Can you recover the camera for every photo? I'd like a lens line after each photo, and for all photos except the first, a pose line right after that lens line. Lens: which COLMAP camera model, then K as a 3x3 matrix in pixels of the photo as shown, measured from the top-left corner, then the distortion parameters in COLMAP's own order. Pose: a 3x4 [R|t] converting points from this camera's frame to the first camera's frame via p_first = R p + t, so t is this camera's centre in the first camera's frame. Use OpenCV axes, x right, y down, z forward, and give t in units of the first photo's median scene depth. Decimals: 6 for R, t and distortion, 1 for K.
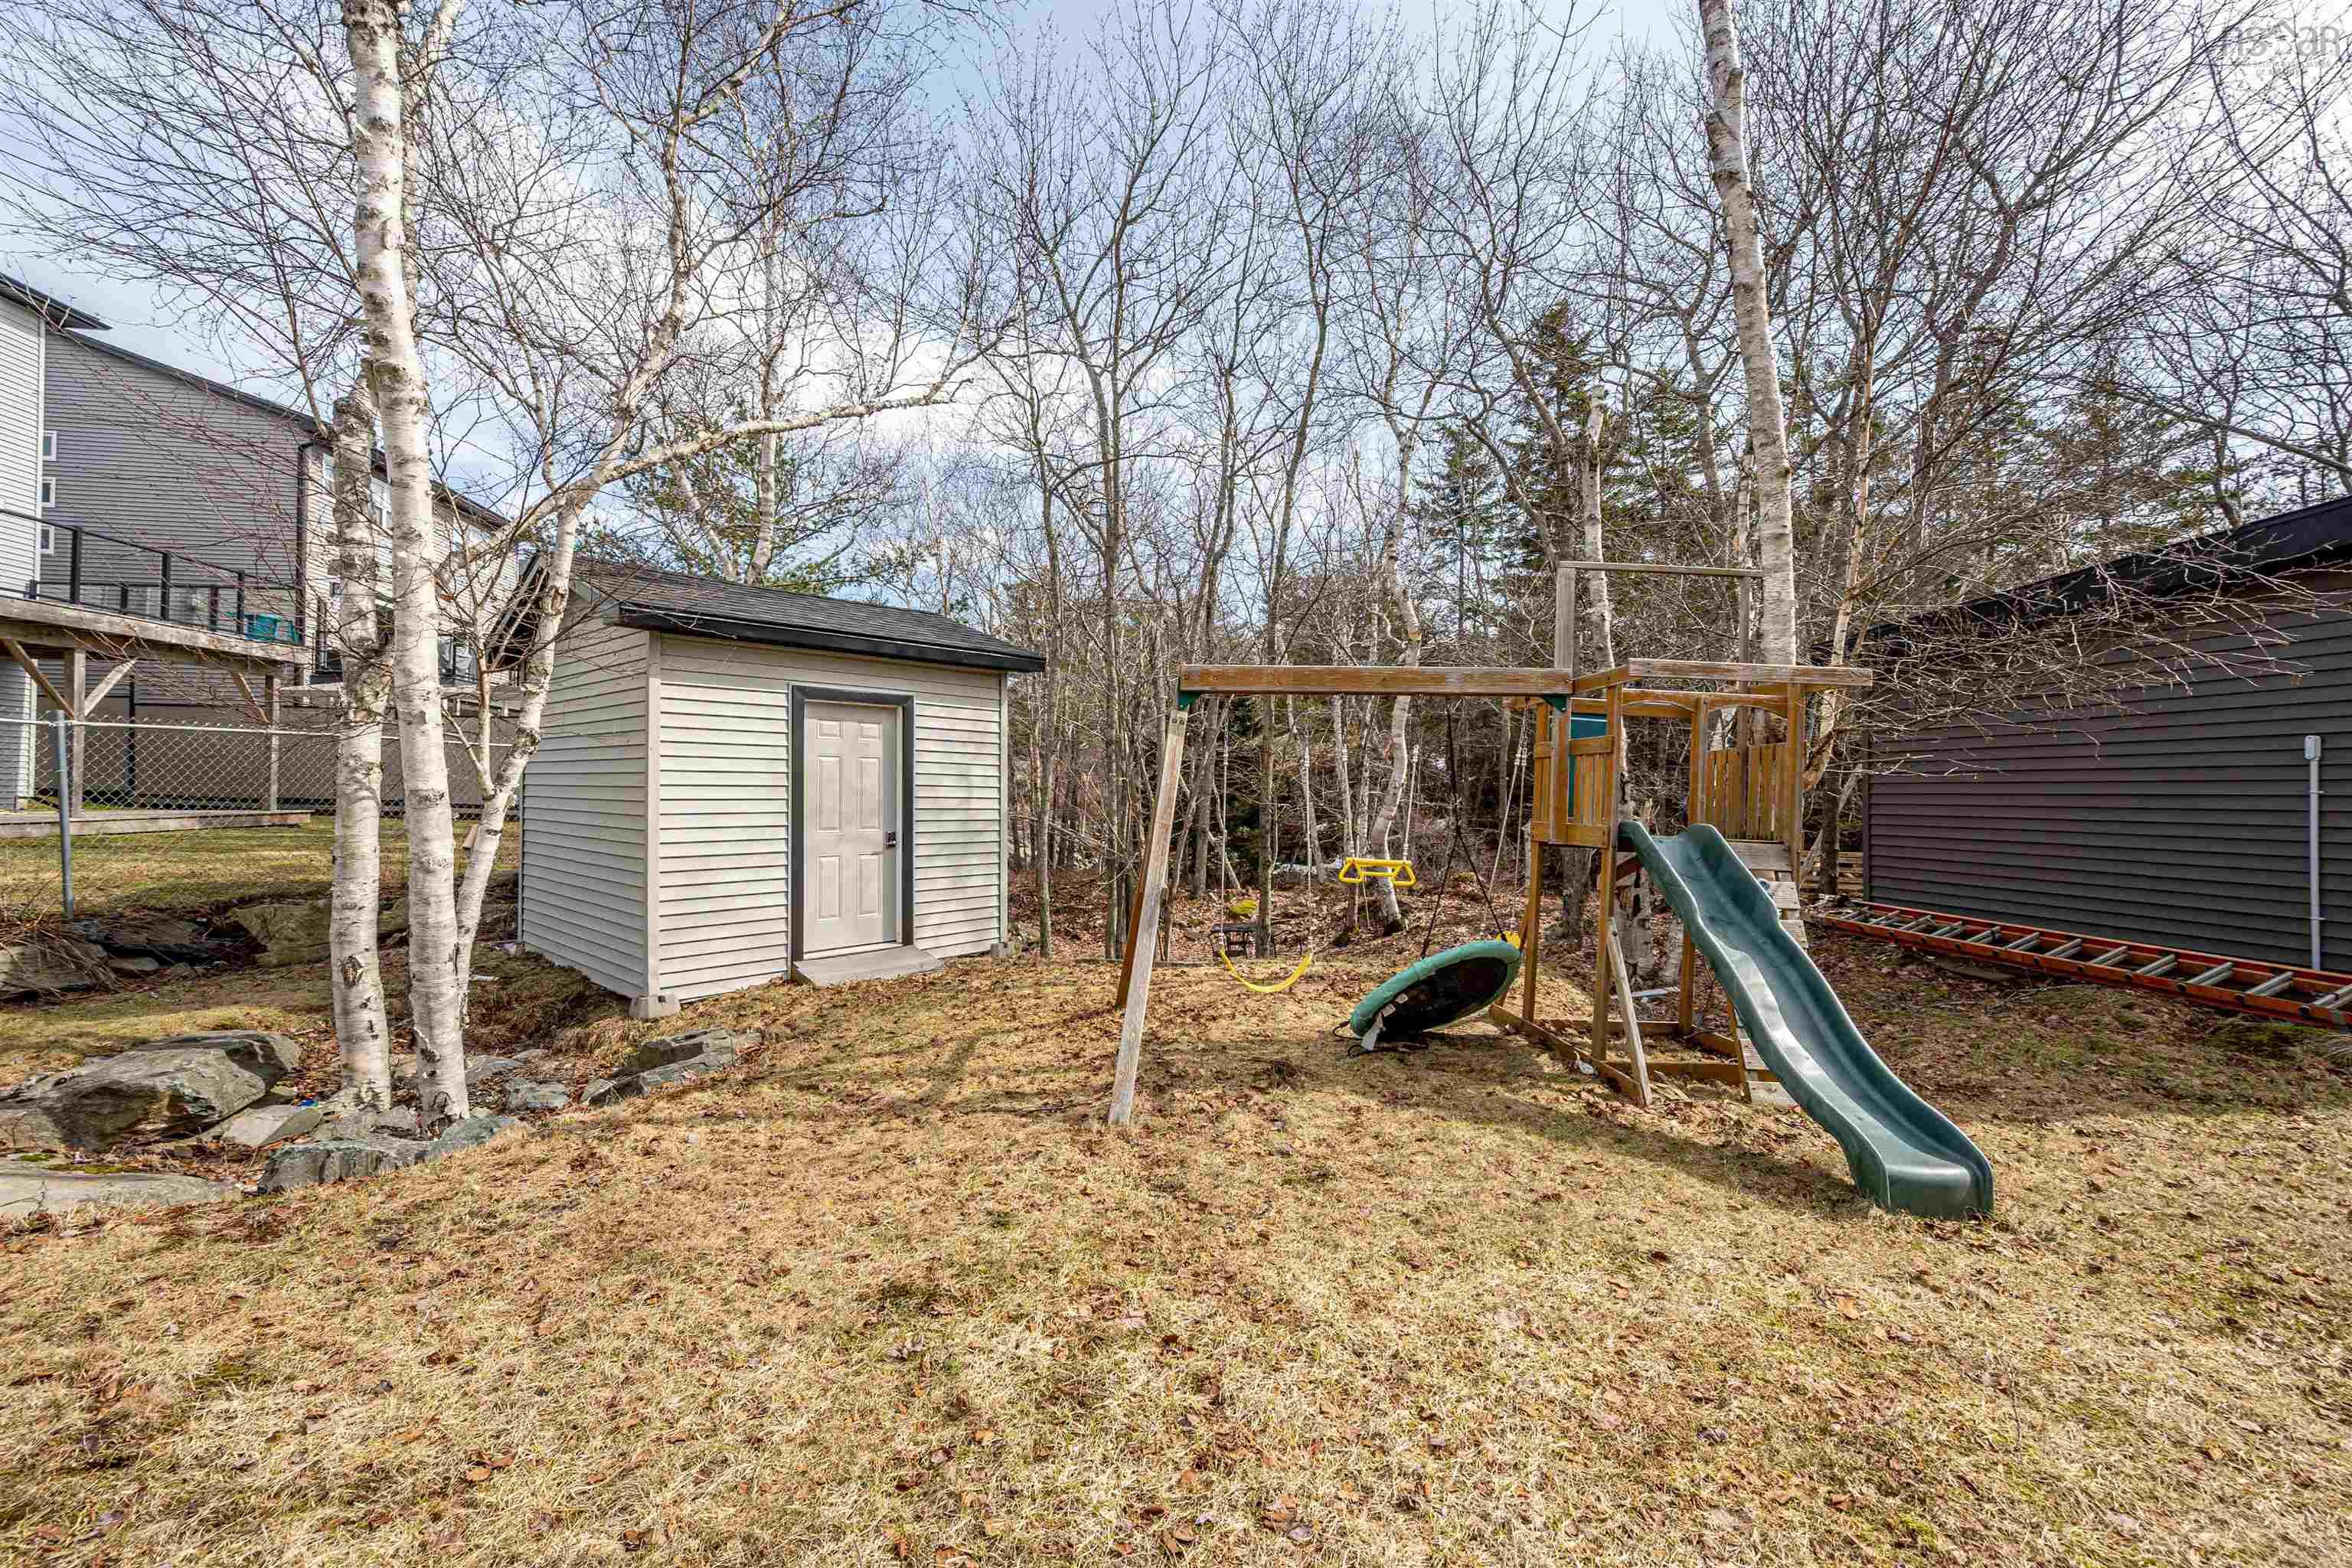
lens RADIAL K [[1017.8, 0, 1176.0], [0, 1017.8, 784.0], [0, 0, 1]] dist [0.000210, 0.000008]
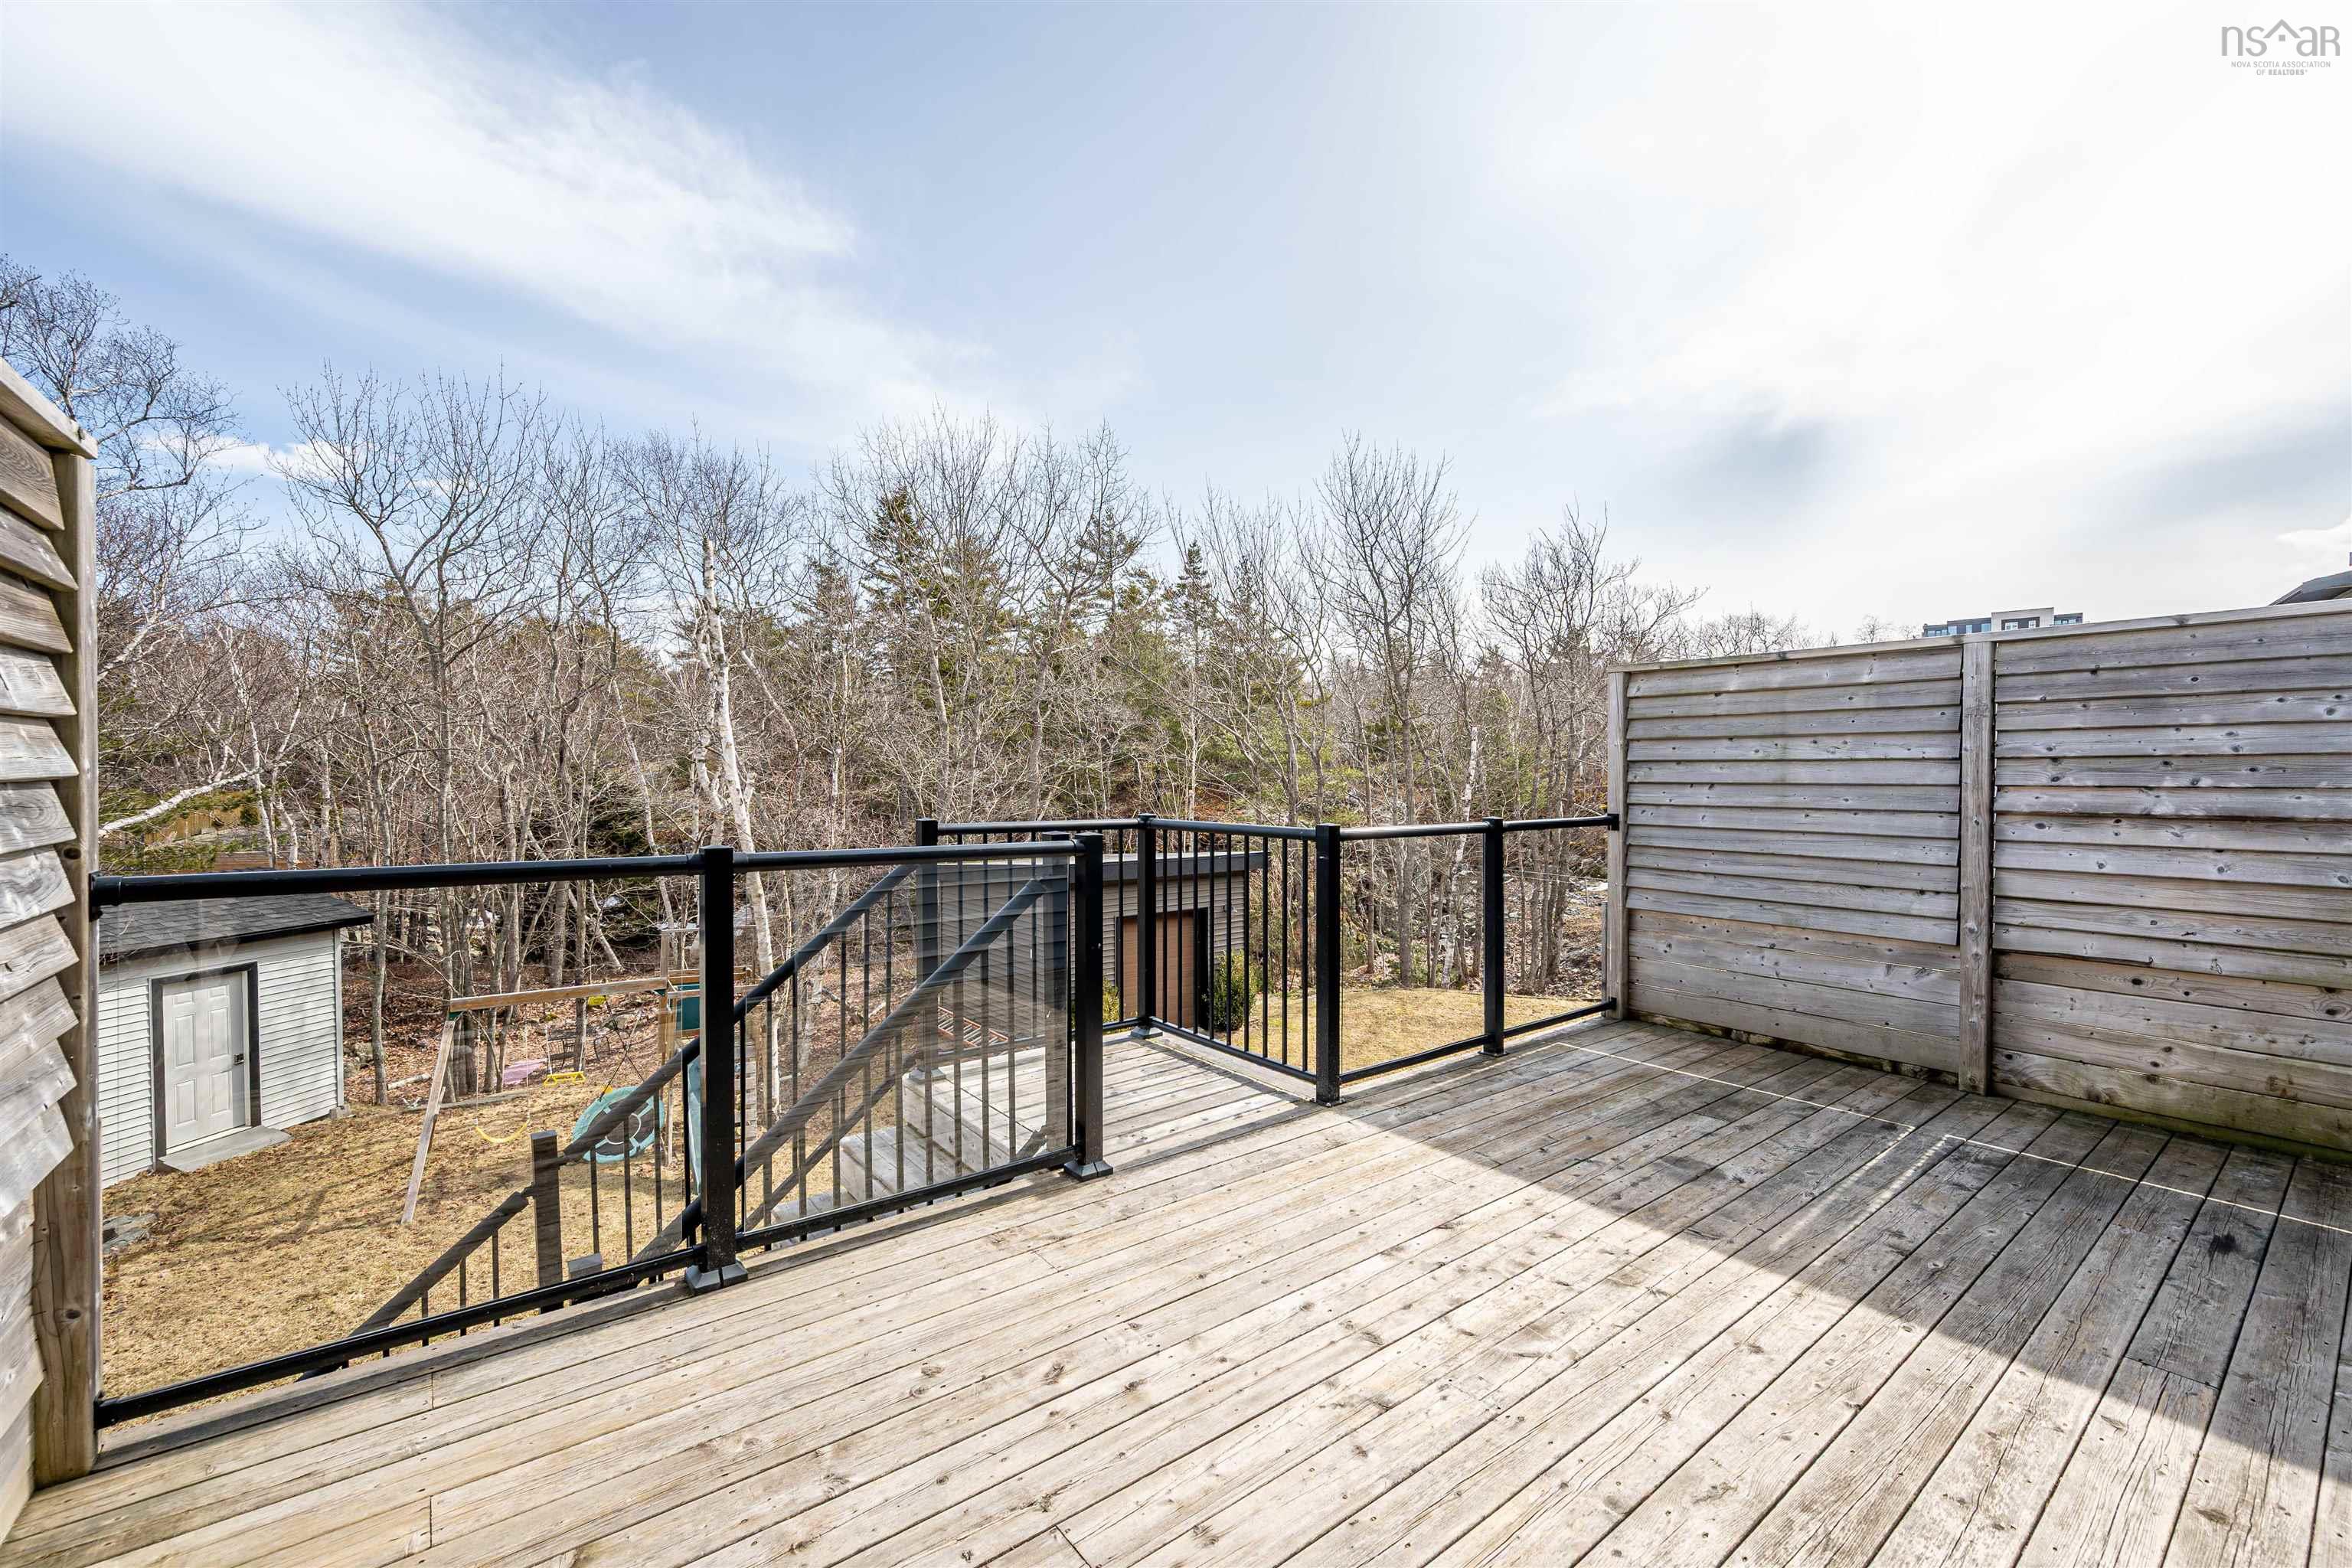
lens RADIAL K [[985.4, 0, 1261.3], [0, 985.4, 796.8], [0, 0, 1]] dist [-0.001510, -0.000580]
pose [[0.831003, -0.011426, 0.556151, 0.195936], [-0.005568, 0.999568, 0.028856, -0.435009], [-0.556240, -0.027076, 0.830580, -1.178385]]
